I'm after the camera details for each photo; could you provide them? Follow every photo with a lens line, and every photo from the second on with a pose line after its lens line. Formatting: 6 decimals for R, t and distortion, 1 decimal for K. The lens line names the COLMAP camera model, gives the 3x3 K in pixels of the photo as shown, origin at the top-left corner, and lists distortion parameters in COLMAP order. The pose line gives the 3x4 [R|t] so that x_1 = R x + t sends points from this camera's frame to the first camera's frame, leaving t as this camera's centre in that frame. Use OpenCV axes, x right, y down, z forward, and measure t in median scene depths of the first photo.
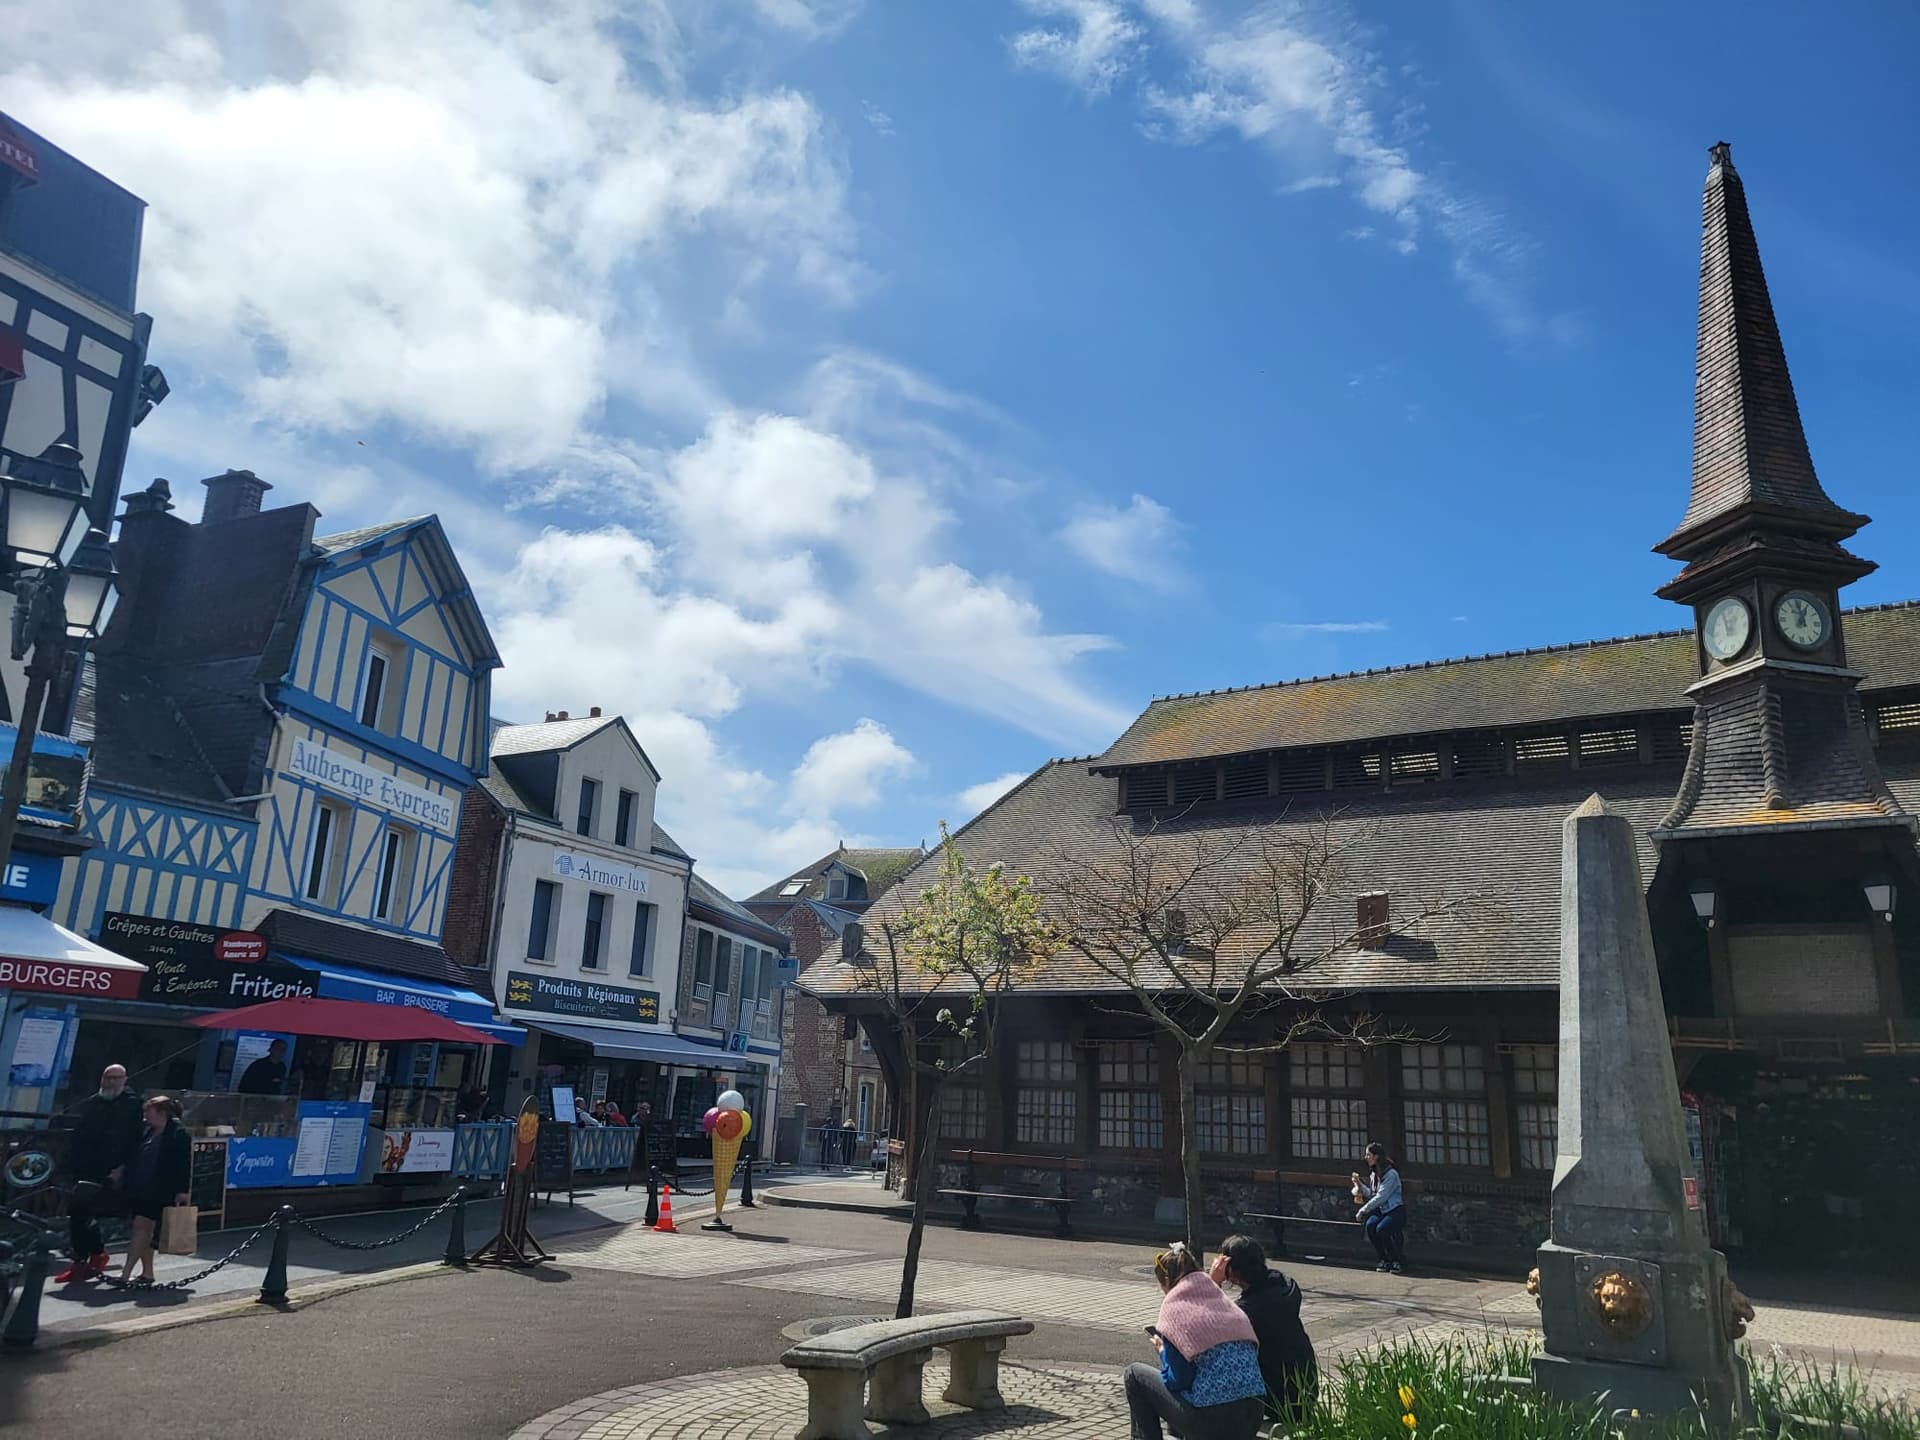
lens RADIAL K [[1444.6, 0, 960.0], [0, 1444.6, 720.0], [0, 0, 1]] dist [0.058856, -0.034679]
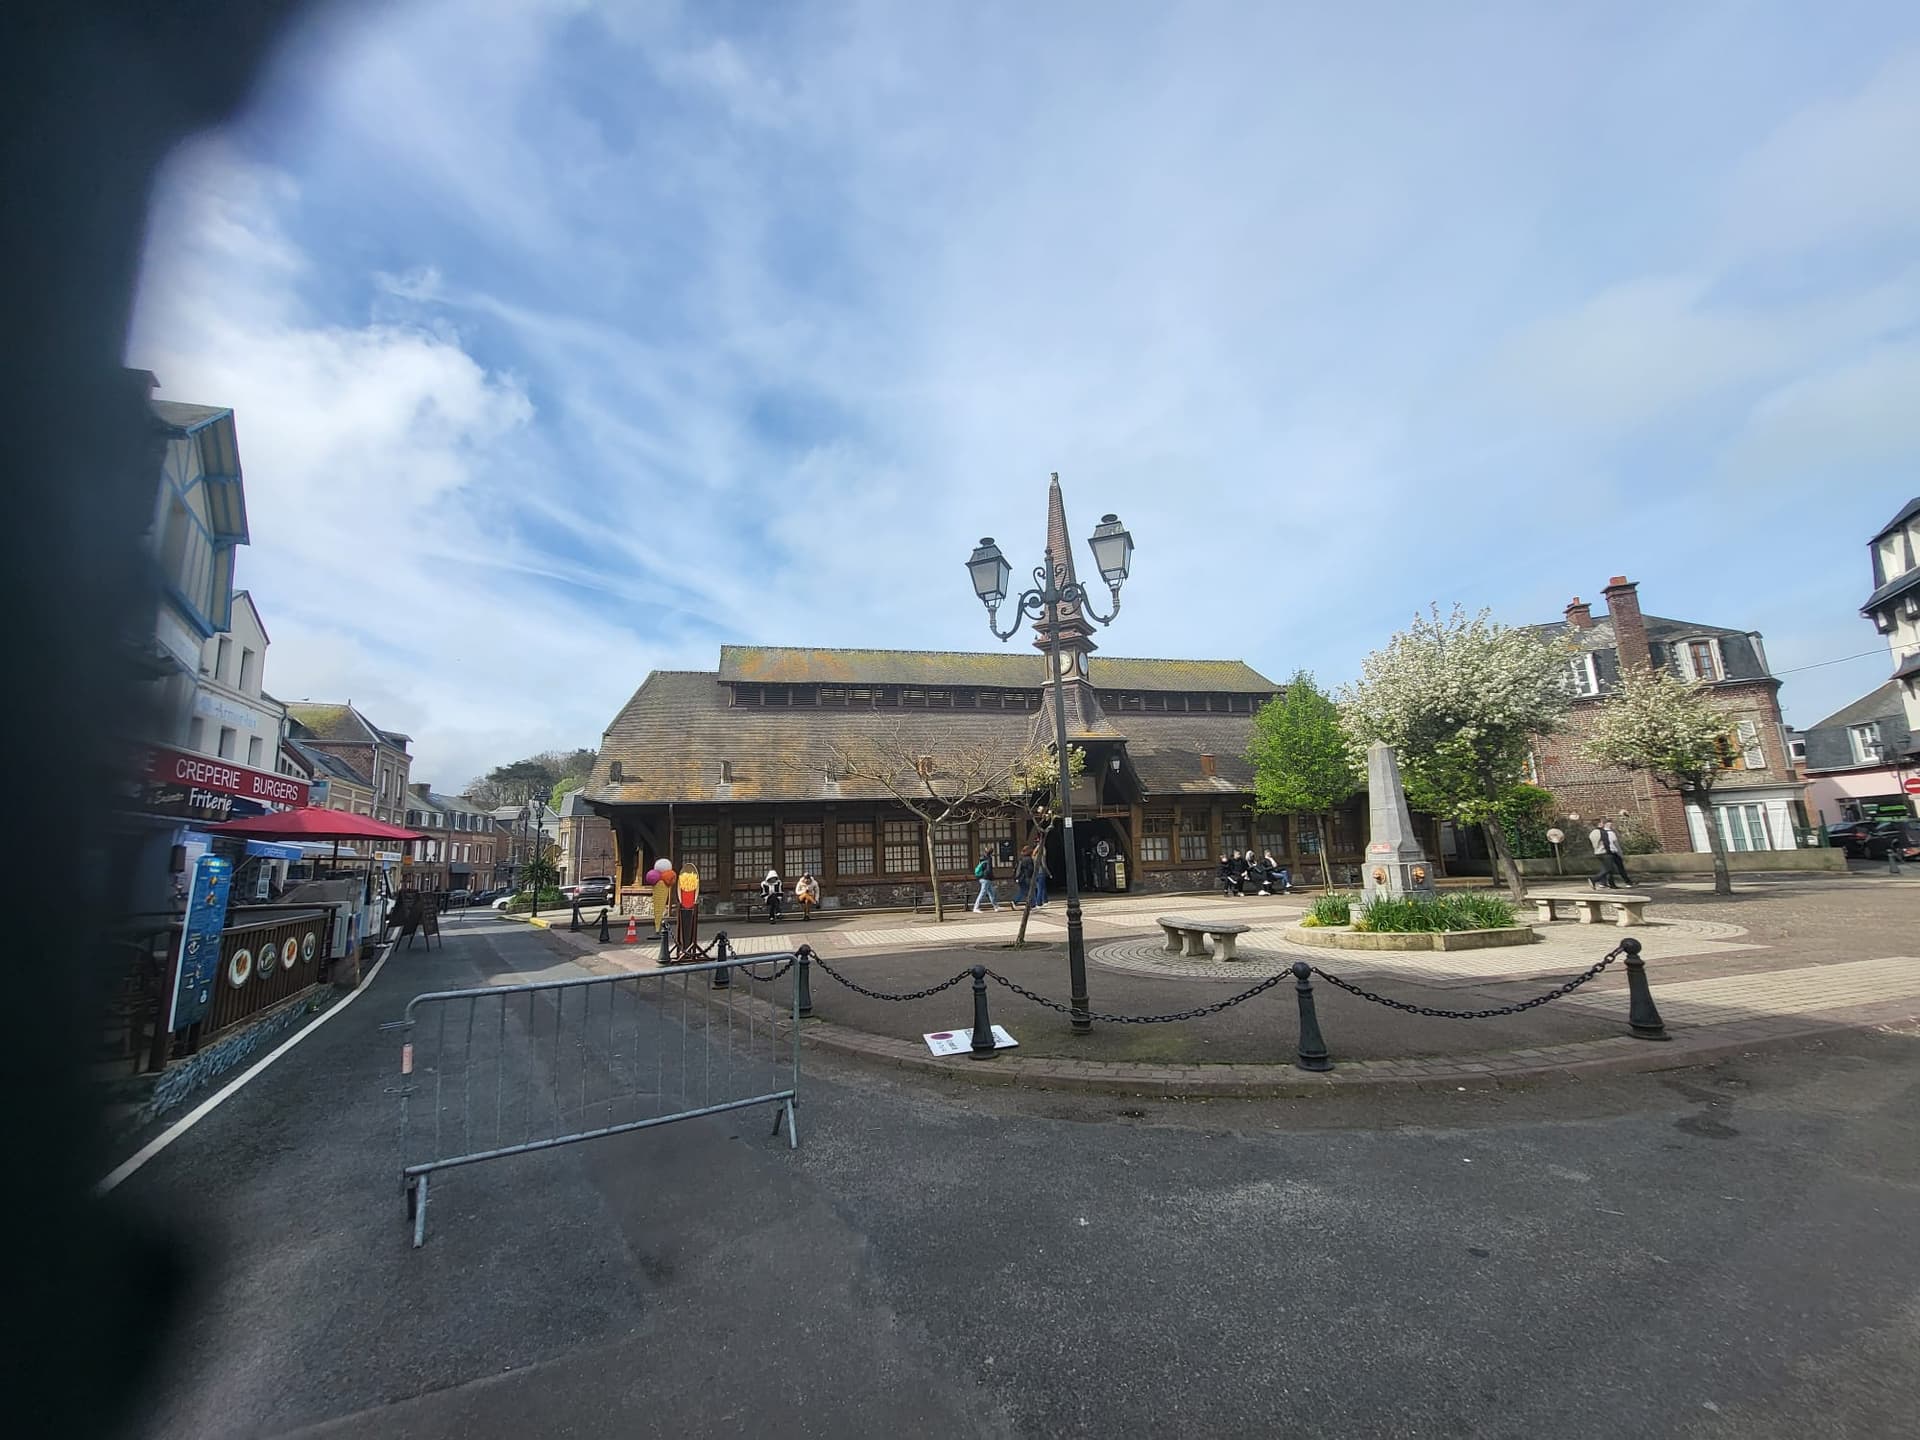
lens RADIAL K [[763.4, 0, 960.0], [0, 763.4, 720.0], [0, 0, 1]] dist [0.000039, -0.000055]
pose [[0.679828, 0.069427, 0.730078, -0.581833], [-0.126671, 0.991663, 0.023649, 0.030762], [-0.722349, -0.108557, 0.682954, 0.166685]]
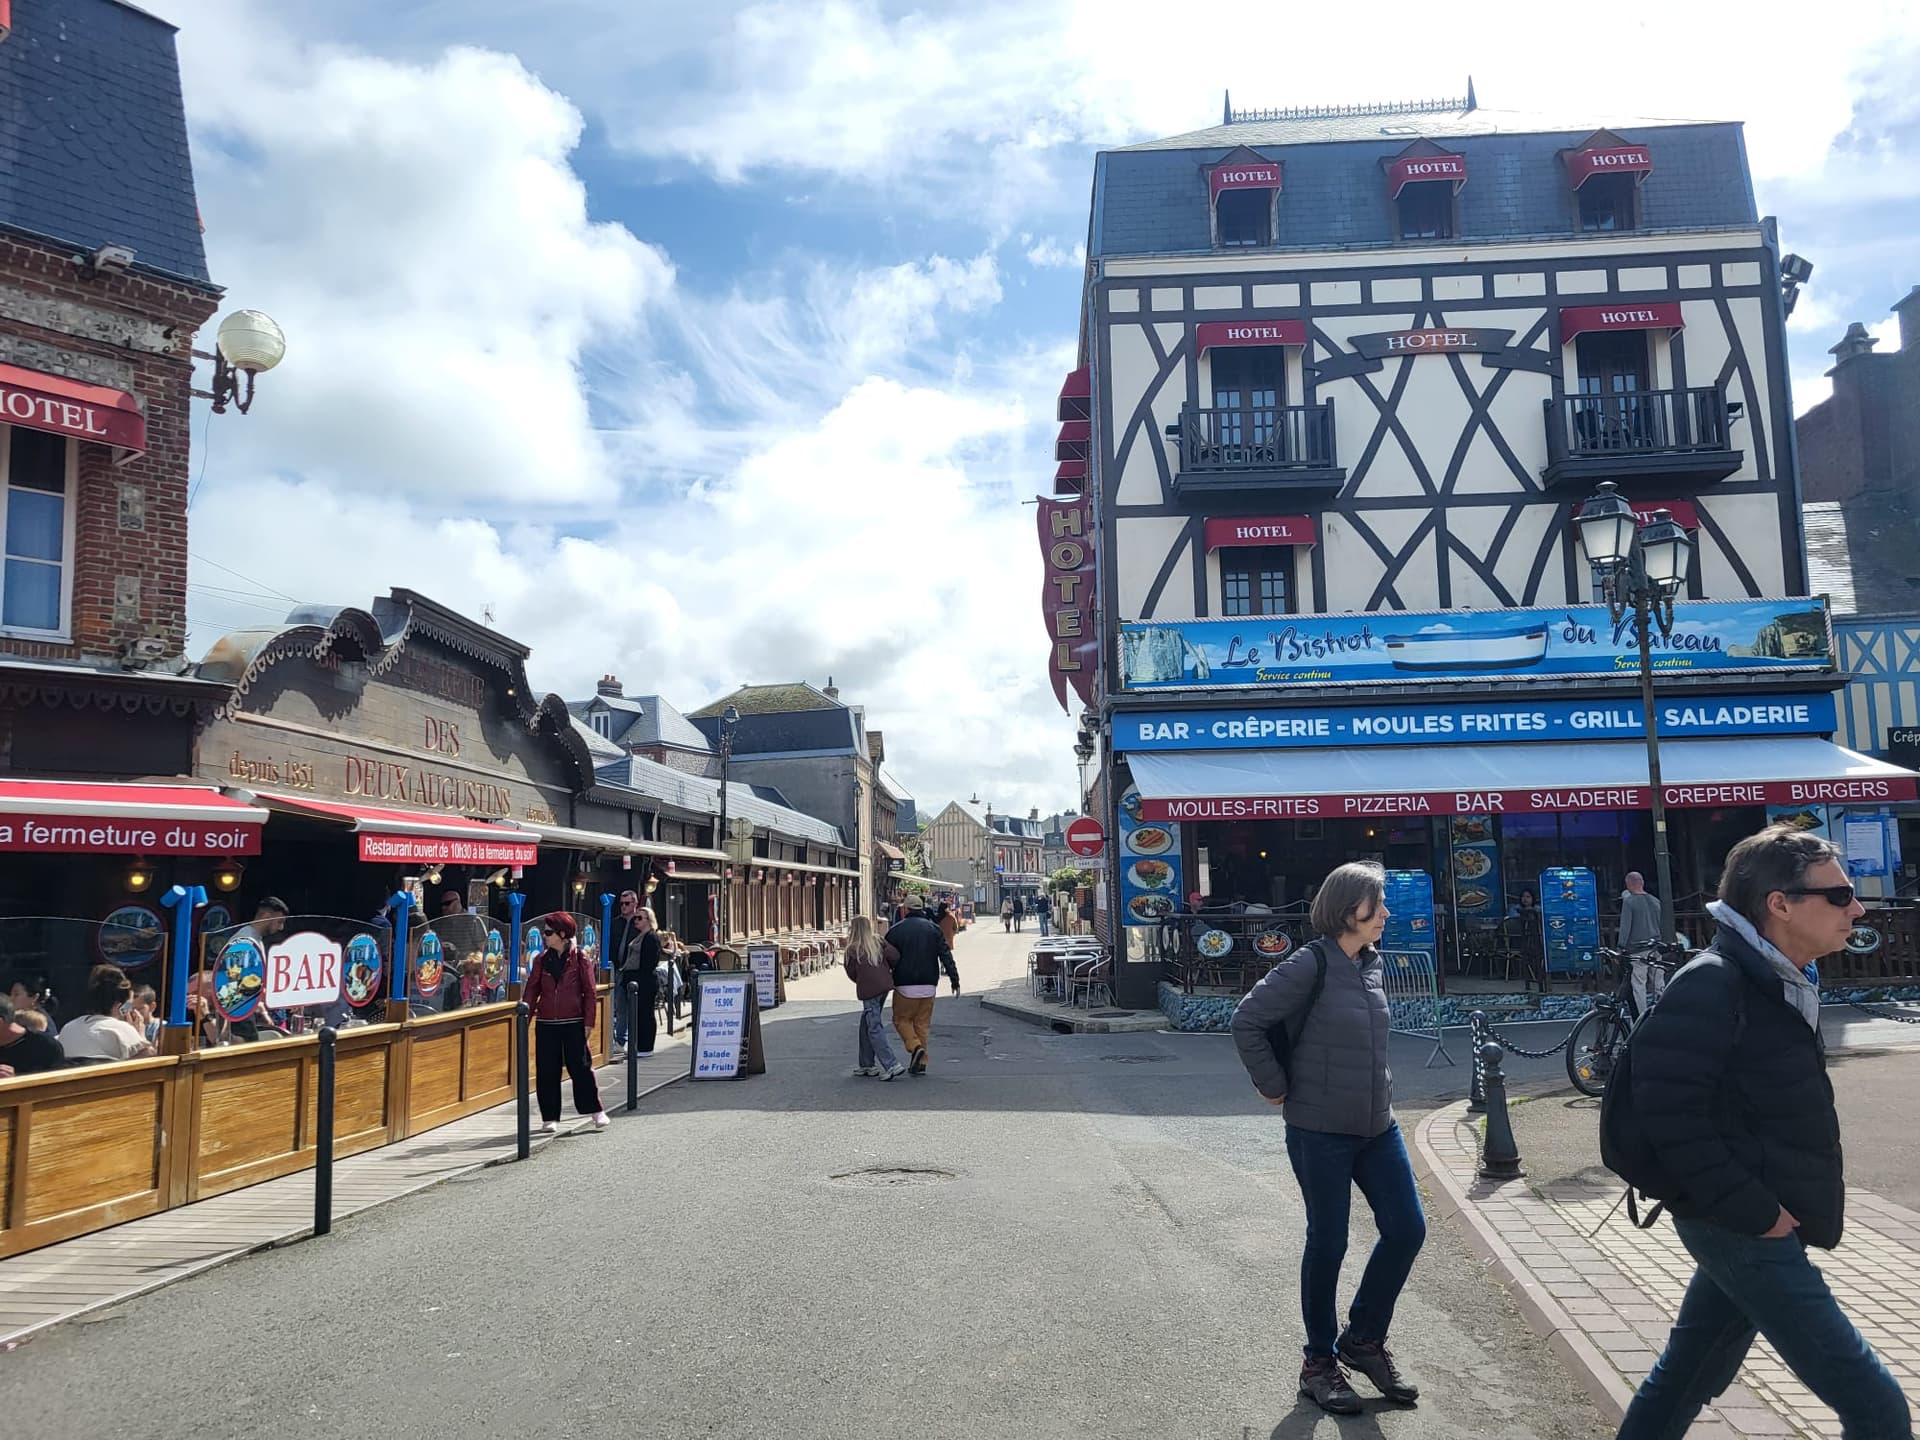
lens RADIAL K [[1444.6, 0, 960.0], [0, 1444.6, 720.0], [0, 0, 1]] dist [0.058856, -0.034679]
pose [[0.377025, -0.161246, -0.912059, 0.230684], [0.284386, 0.957316, -0.051688, -0.027455], [0.881463, -0.239889, 0.406788, -0.134408]]
